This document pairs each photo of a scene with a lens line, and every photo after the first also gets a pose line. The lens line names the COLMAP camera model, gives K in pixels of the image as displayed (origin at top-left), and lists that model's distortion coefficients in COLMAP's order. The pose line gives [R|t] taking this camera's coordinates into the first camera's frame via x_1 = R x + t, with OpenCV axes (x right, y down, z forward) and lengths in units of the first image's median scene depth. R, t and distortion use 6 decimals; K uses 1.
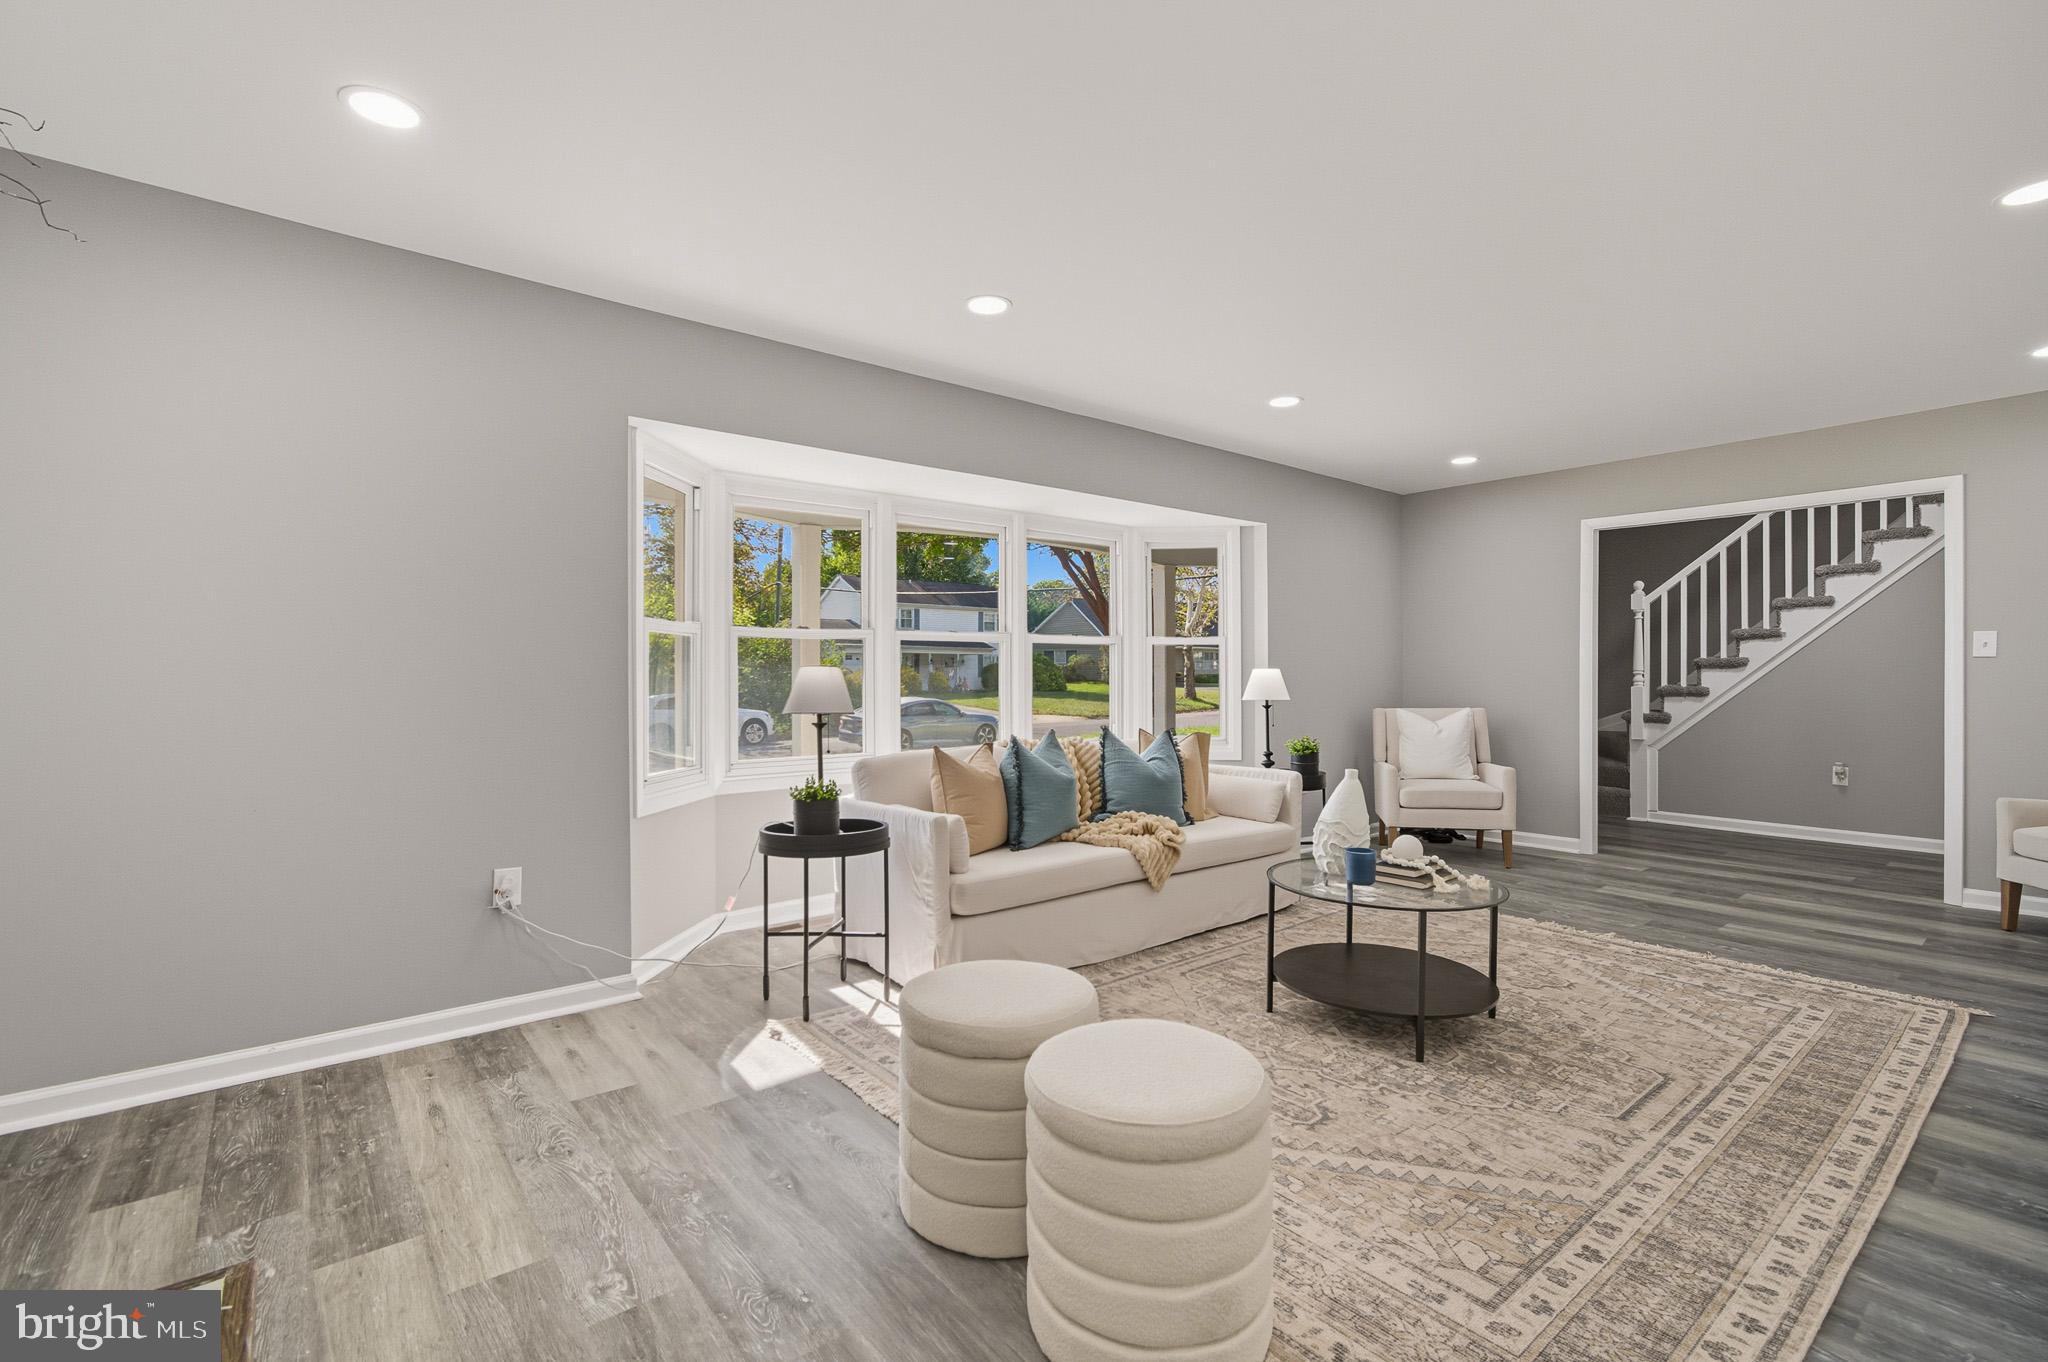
lens RADIAL K [[915.7, 0, 1054.6], [0, 915.7, 686.7], [0, 0, 1]] dist [0.014398, 0.000162]
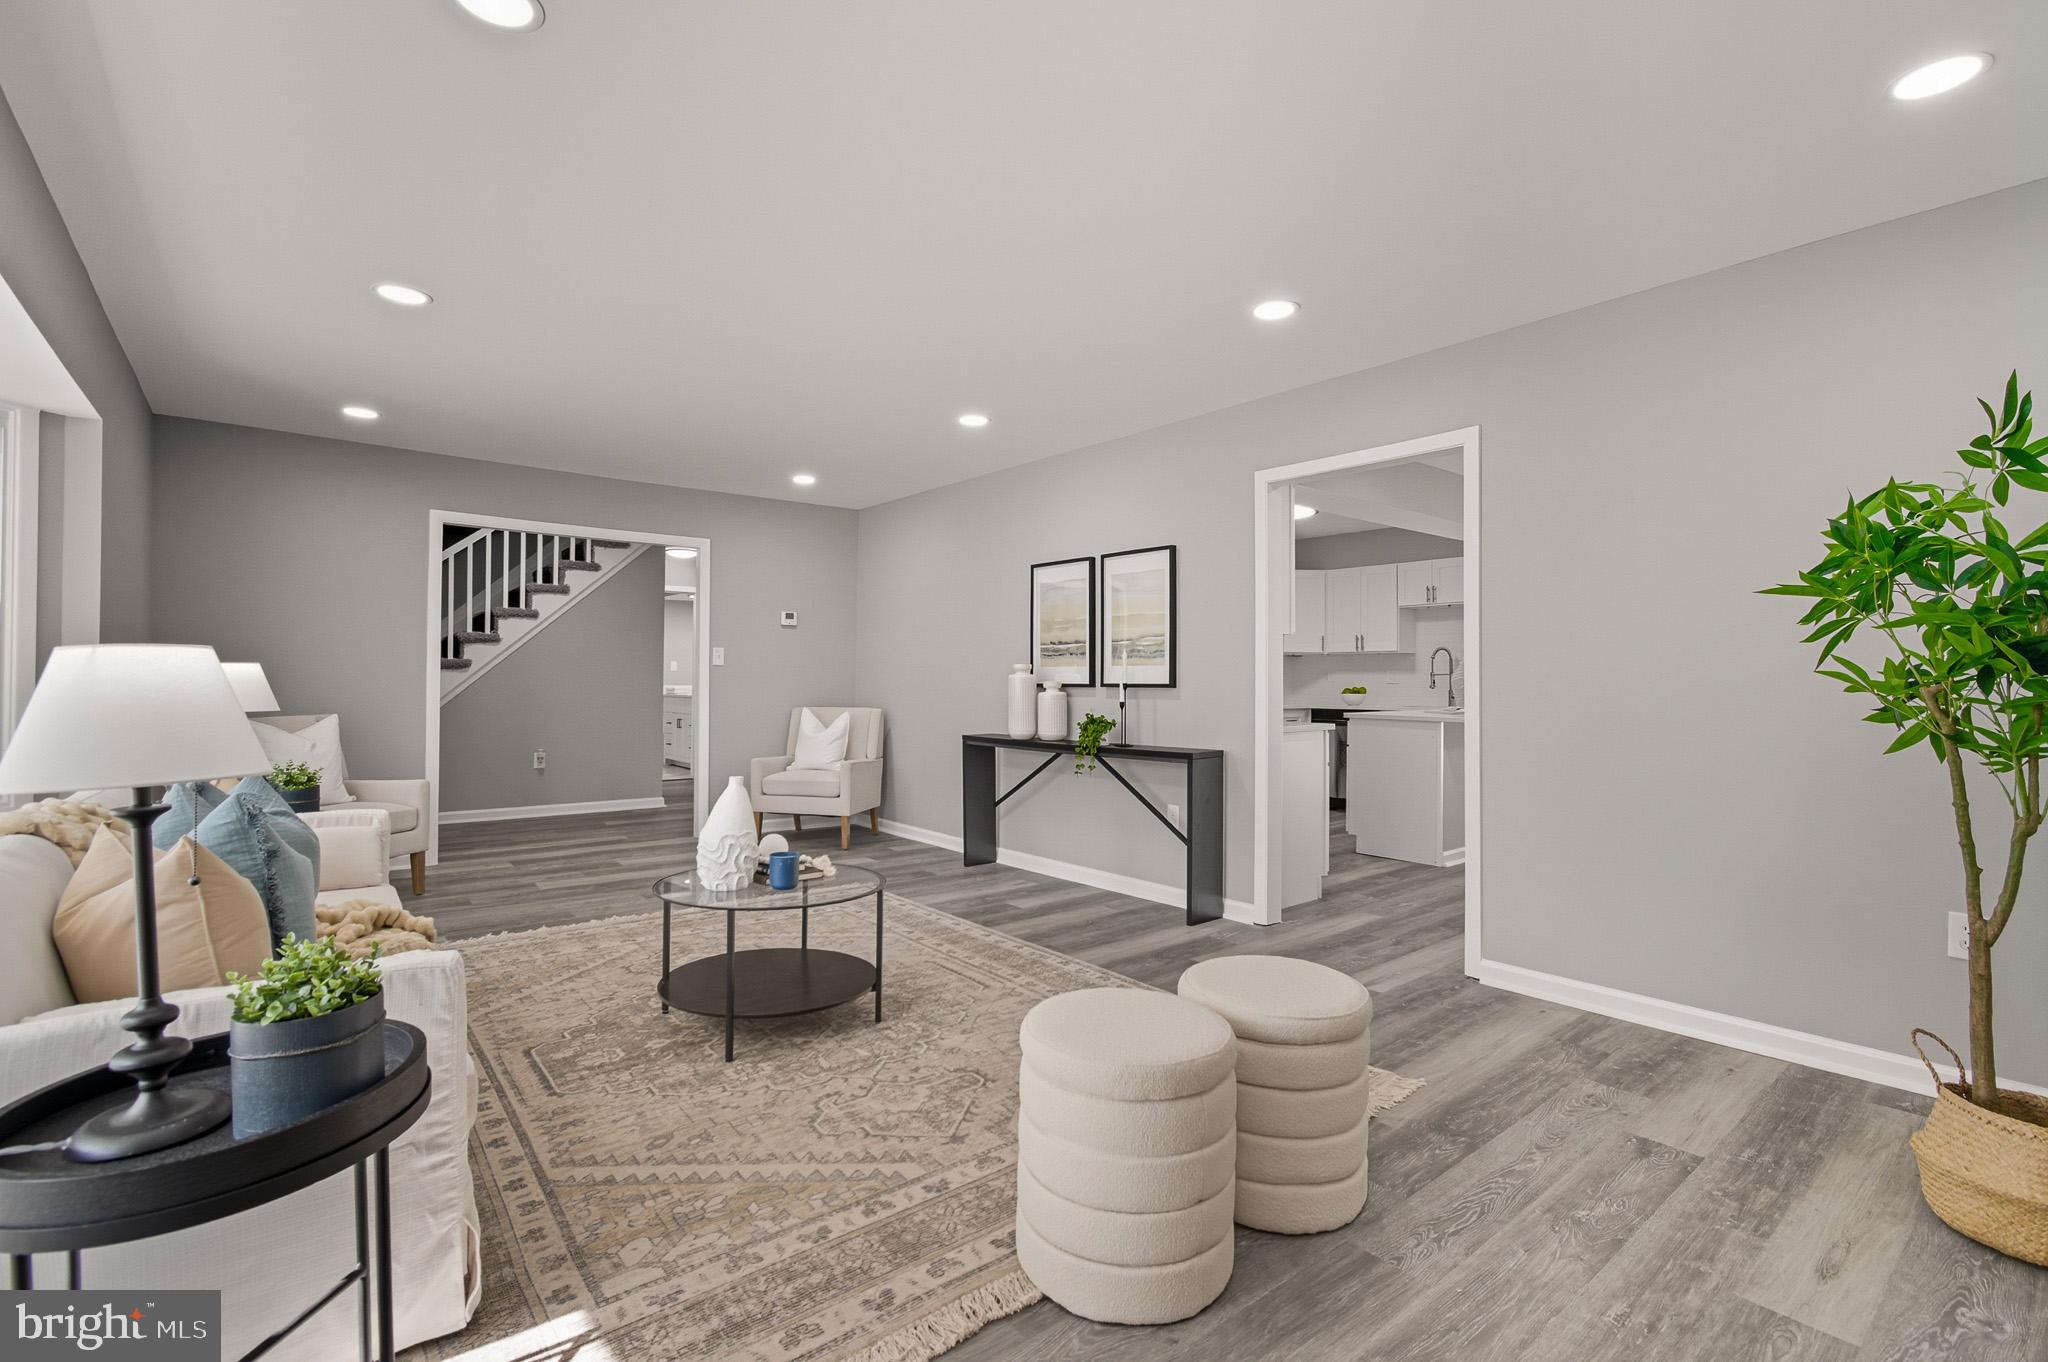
lens RADIAL K [[910.9, 0, 1024.0], [0, 910.9, 681.0], [0, 0, 1]] dist [0.000154, -0.000071]
pose [[0.026218, 0.001721, 0.999655, -0.713838], [-0.001080, 0.999998, -0.001693, -0.011735], [-0.999656, -0.001035, 0.026220, 0.780742]]
